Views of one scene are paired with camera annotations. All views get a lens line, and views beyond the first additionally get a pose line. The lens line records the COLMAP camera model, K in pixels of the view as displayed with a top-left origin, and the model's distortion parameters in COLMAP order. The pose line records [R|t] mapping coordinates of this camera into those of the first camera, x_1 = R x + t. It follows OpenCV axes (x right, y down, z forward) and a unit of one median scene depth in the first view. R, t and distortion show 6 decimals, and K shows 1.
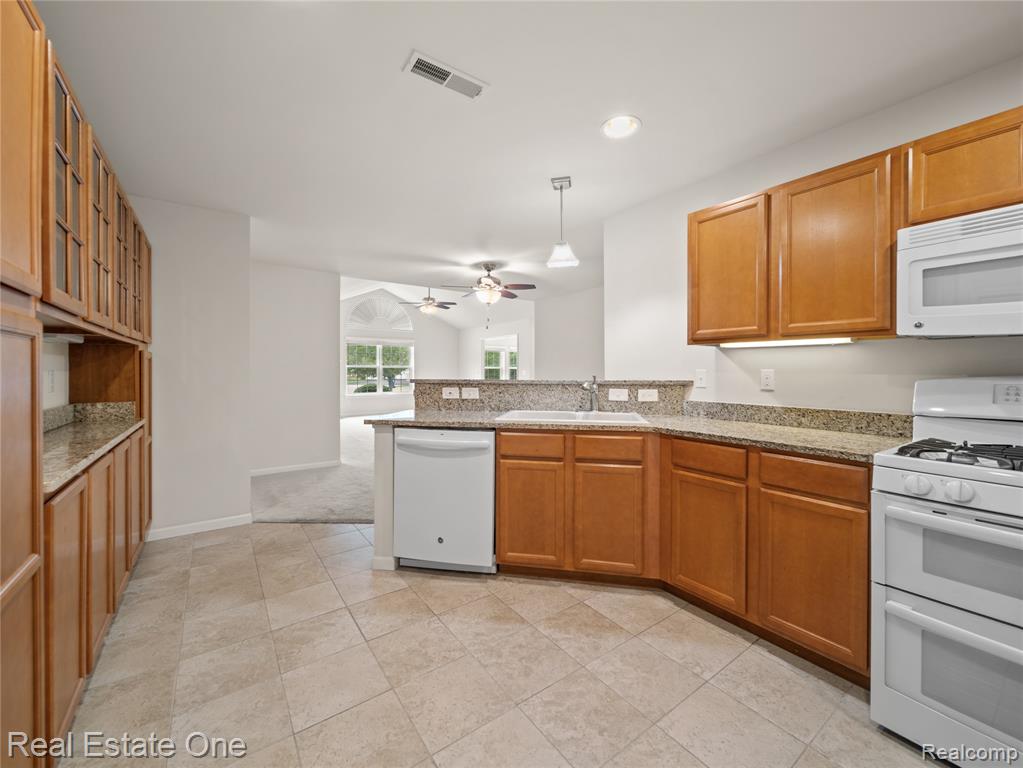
lens RADIAL K [[409.7, 0, 512.9], [0, 409.7, 370.7], [0, 0, 1]] dist [-0.000251, -0.000020]
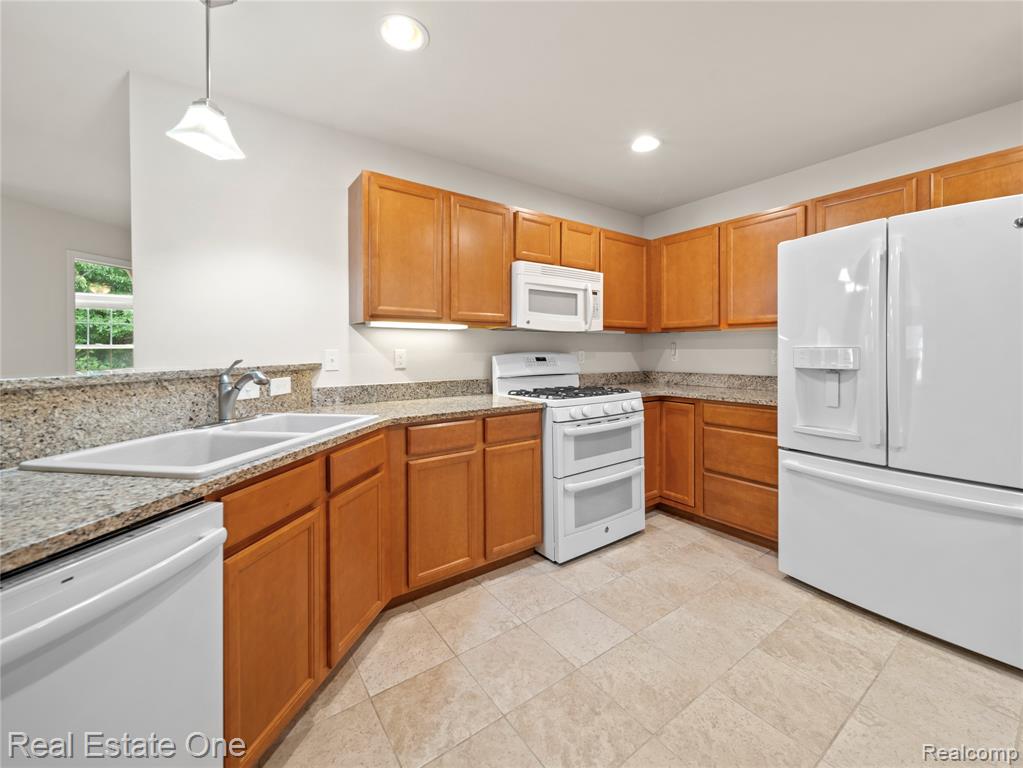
lens RADIAL K [[416.0, 0, 513.9], [0, 416.0, 353.9], [0, 0, 1]] dist [-0.000754, -0.000178]
pose [[0.003253, -0.011476, 0.999929, -0.522547], [0.007239, 0.999908, 0.011452, -0.001398], [-0.999969, 0.007202, 0.003336, 0.793108]]
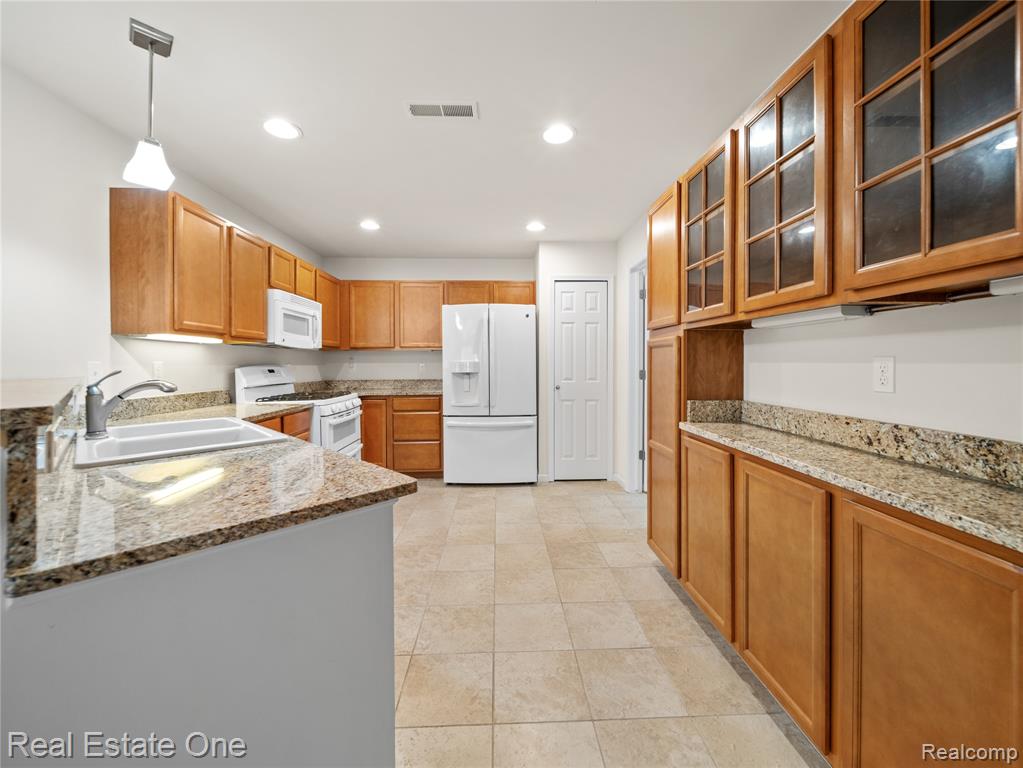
lens RADIAL K [[412.3, 0, 511.5], [0, 412.3, 363.4], [0, 0, 1]] dist [0.000251, 0.000058]
pose [[-0.829389, 0.001244, 0.558669, -0.810926], [0.003781, 0.999987, 0.003387, 0.001001], [-0.558658, 0.004921, -0.829383, 1.550909]]
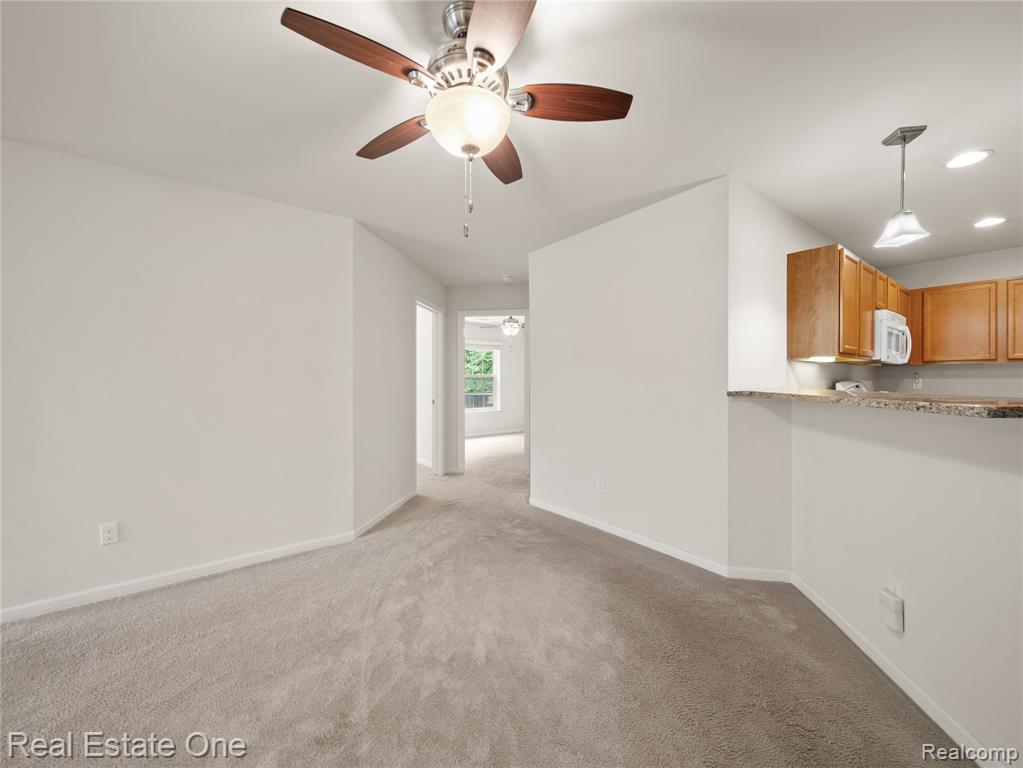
lens RADIAL K [[411.9, 0, 511.5], [0, 411.9, 384.0], [0, 0, 1]] dist [0.000169, 0.000064]
pose [[-0.031546, -0.007318, 0.999476, -0.828637], [0.006057, 0.999953, 0.007512, 0.002364], [-0.999484, 0.006291, -0.031501, 2.288289]]
